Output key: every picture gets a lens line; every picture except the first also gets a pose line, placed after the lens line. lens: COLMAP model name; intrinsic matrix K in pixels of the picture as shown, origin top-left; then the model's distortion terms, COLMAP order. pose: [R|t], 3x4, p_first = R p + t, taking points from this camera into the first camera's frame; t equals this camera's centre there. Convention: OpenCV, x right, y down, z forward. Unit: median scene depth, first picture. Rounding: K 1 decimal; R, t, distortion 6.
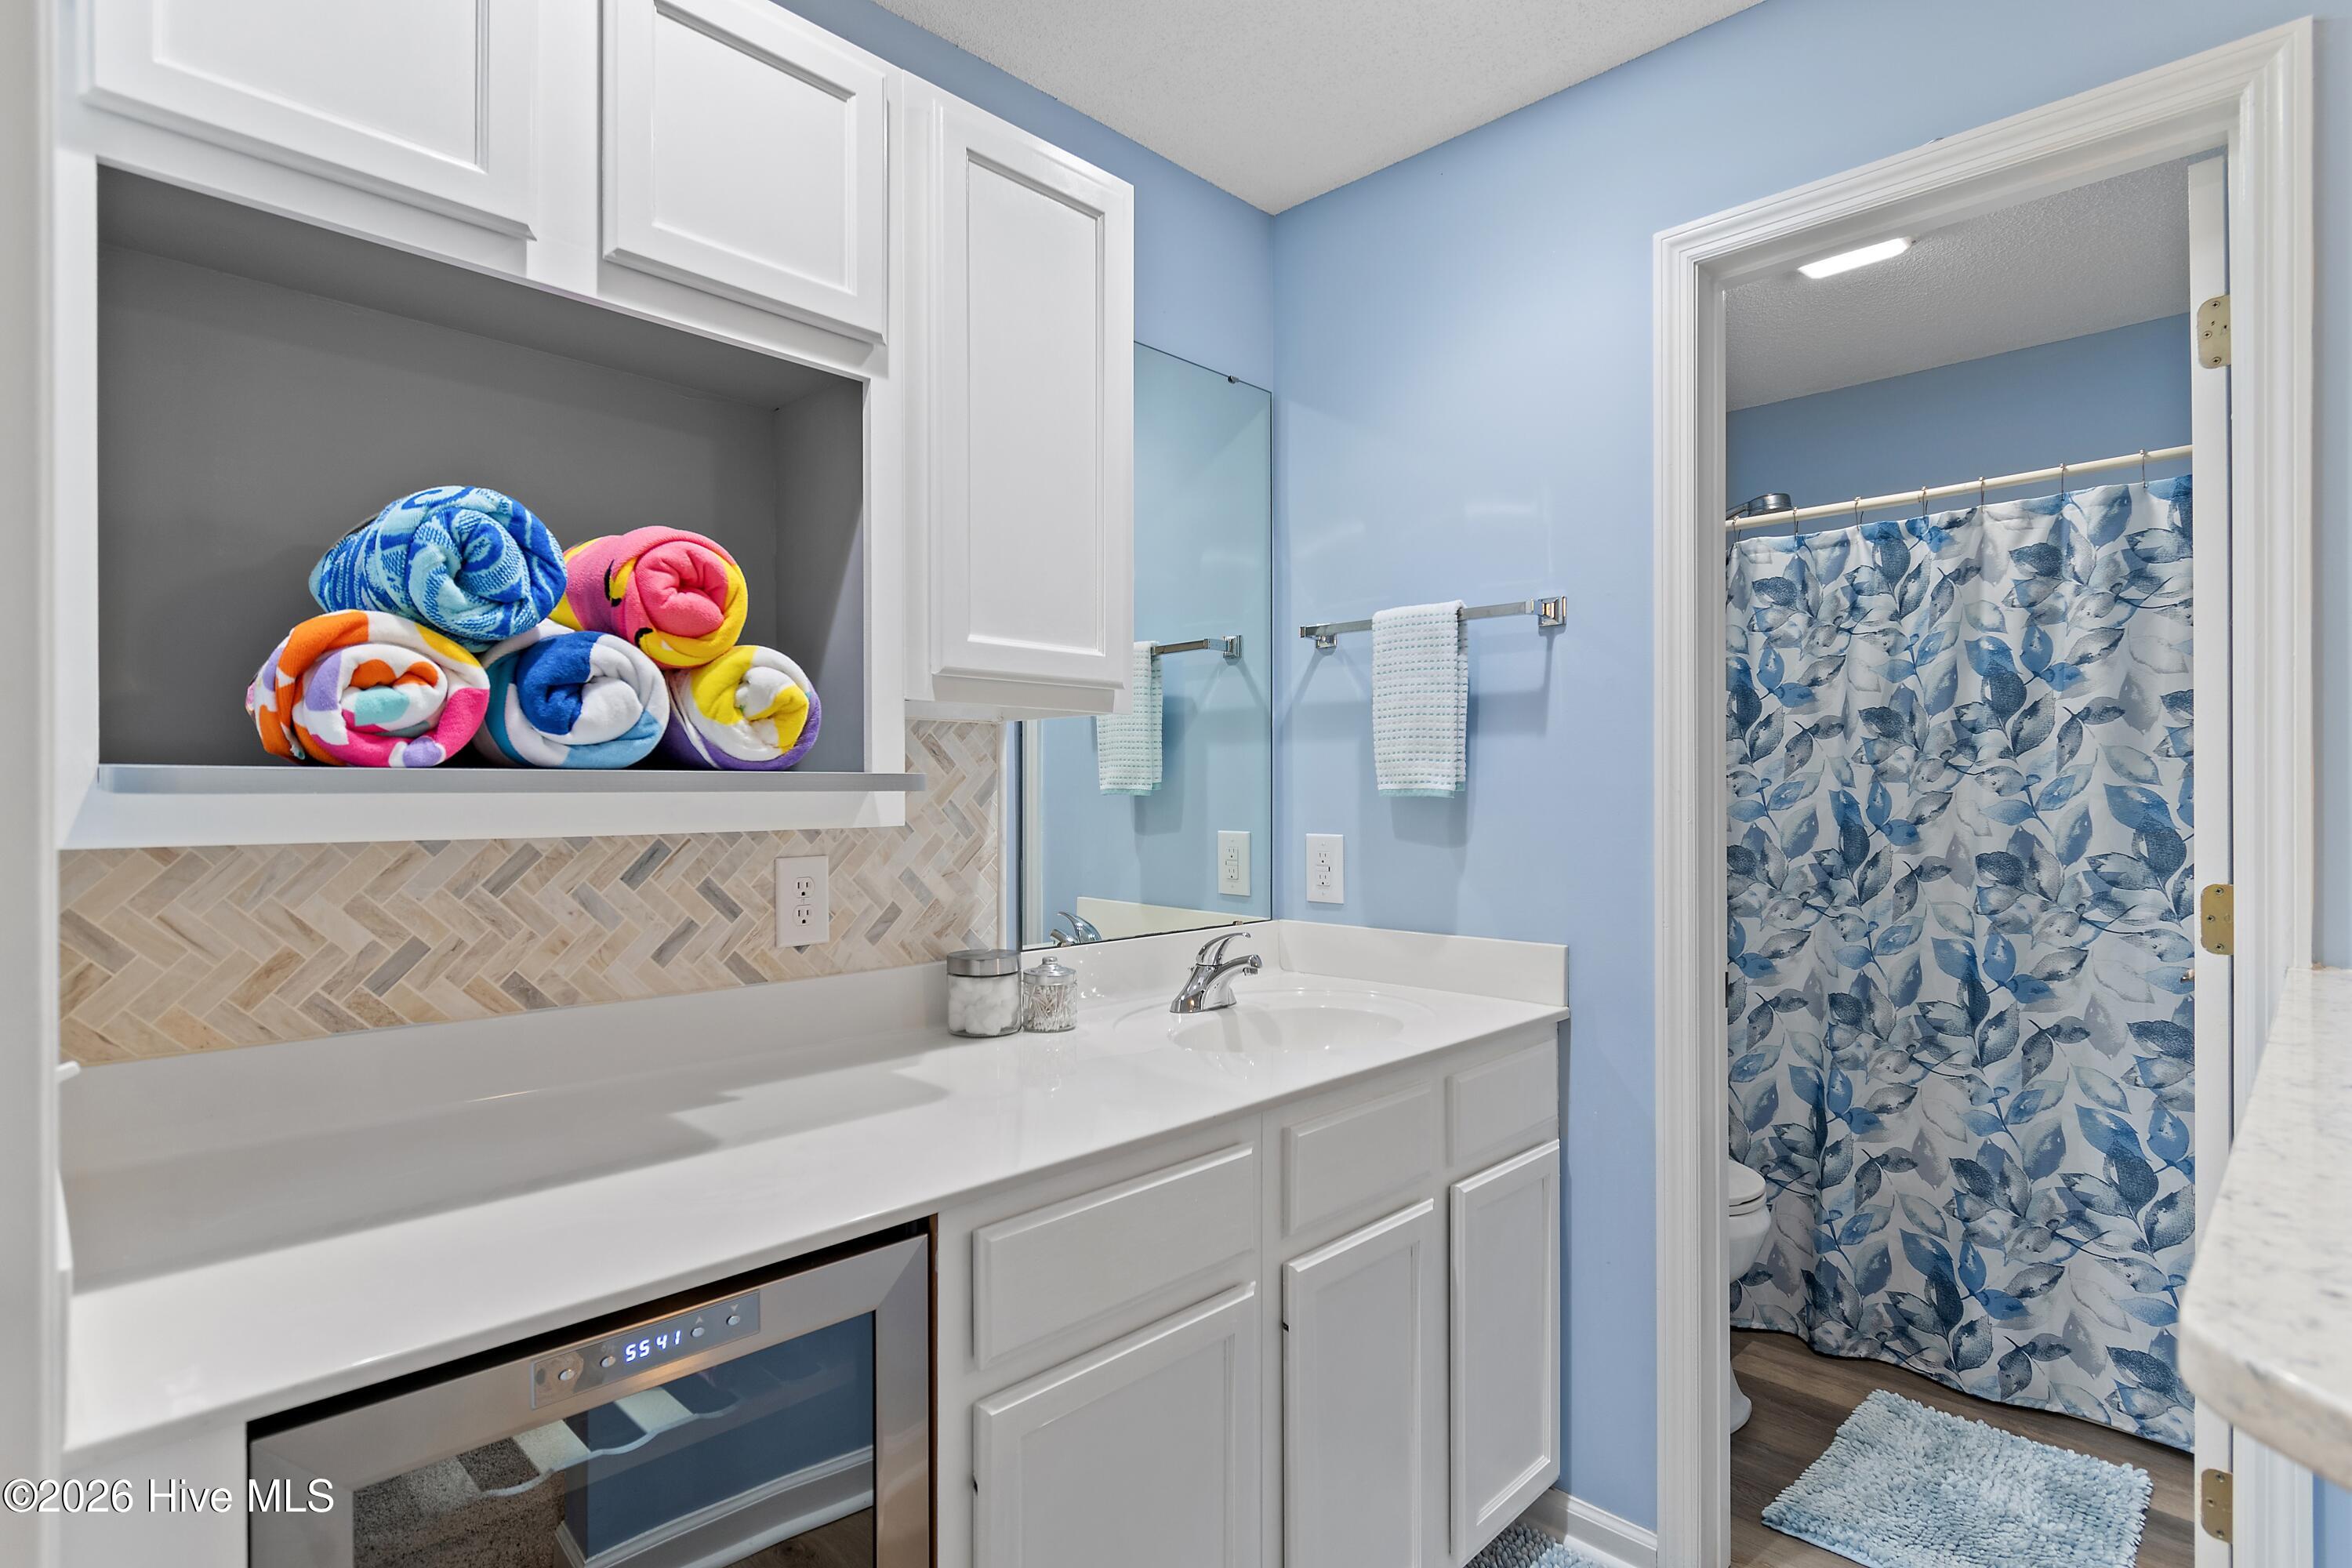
lens RADIAL K [[1145.8, 0, 1173.3], [0, 1145.8, 785.5], [0, 0, 1]] dist [0.003665, -0.001050]
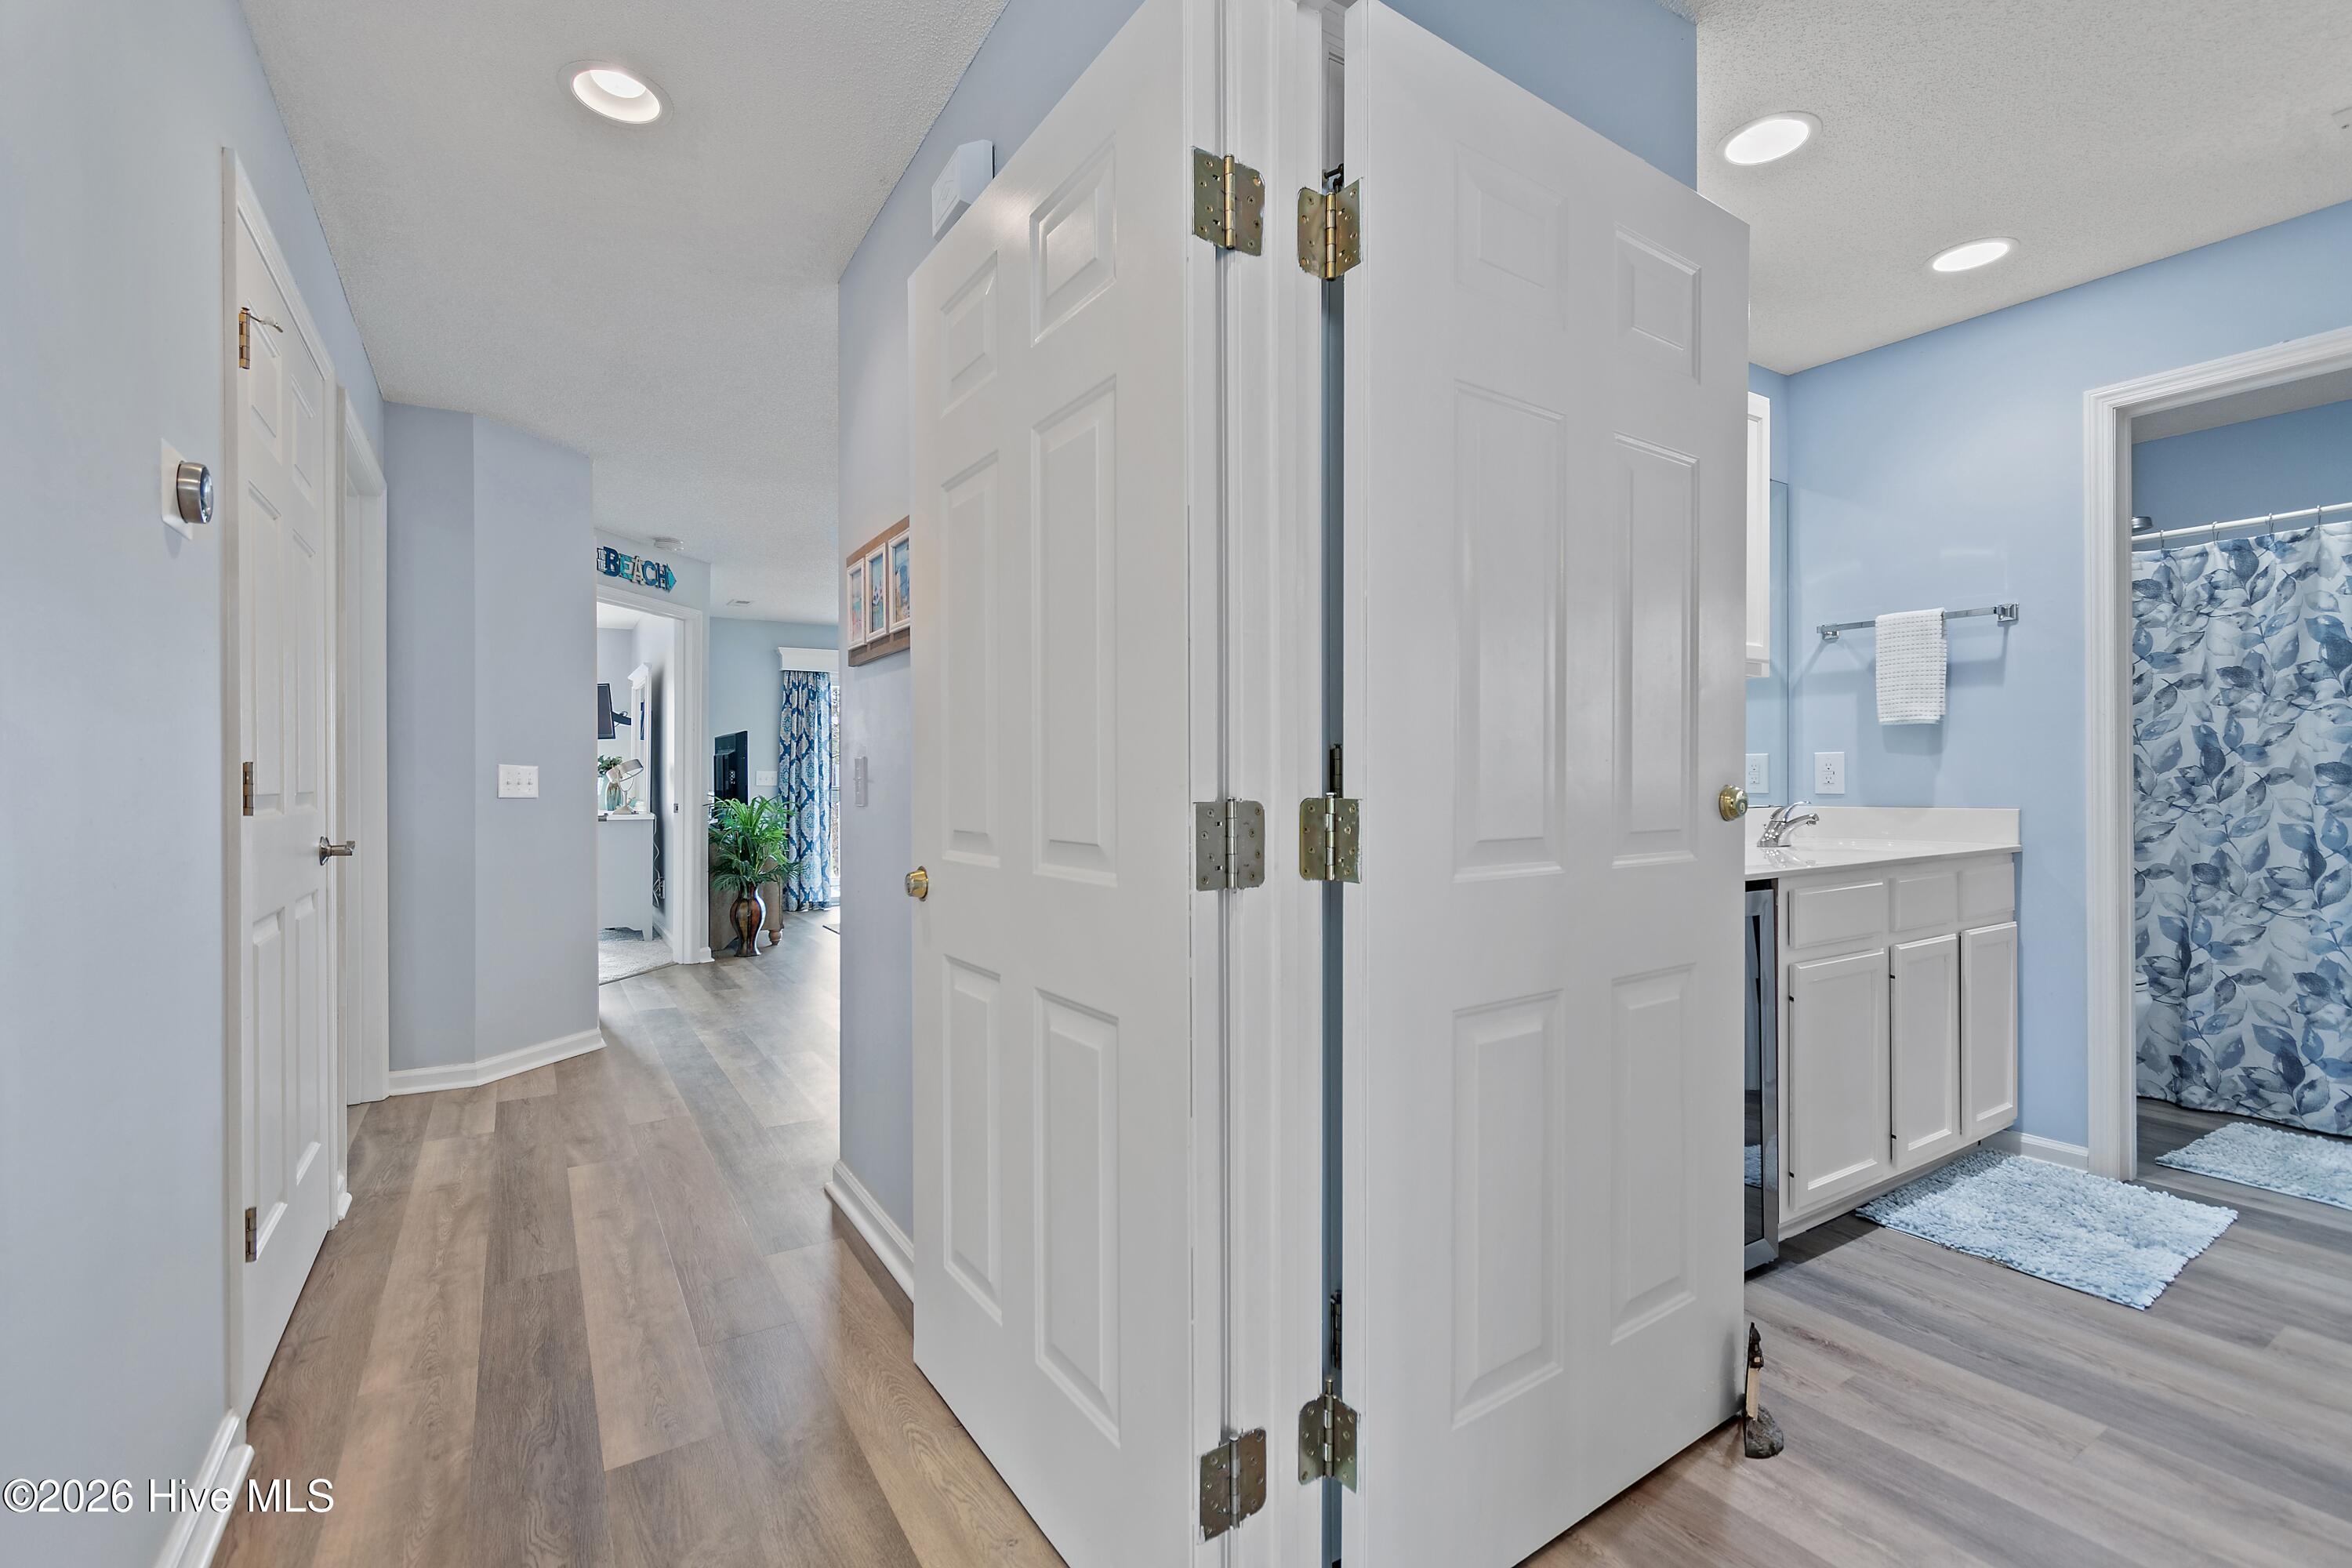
lens RADIAL K [[1037.6, 0, 1175.2], [0, 1037.6, 780.1], [0, 0, 1]] dist [0.000276, 0.000864]
pose [[0.974777, -0.005357, -0.223118, -0.408419], [0.006049, 0.999979, 0.002419, 0.066077], [0.223100, -0.003707, 0.974788, -0.596667]]
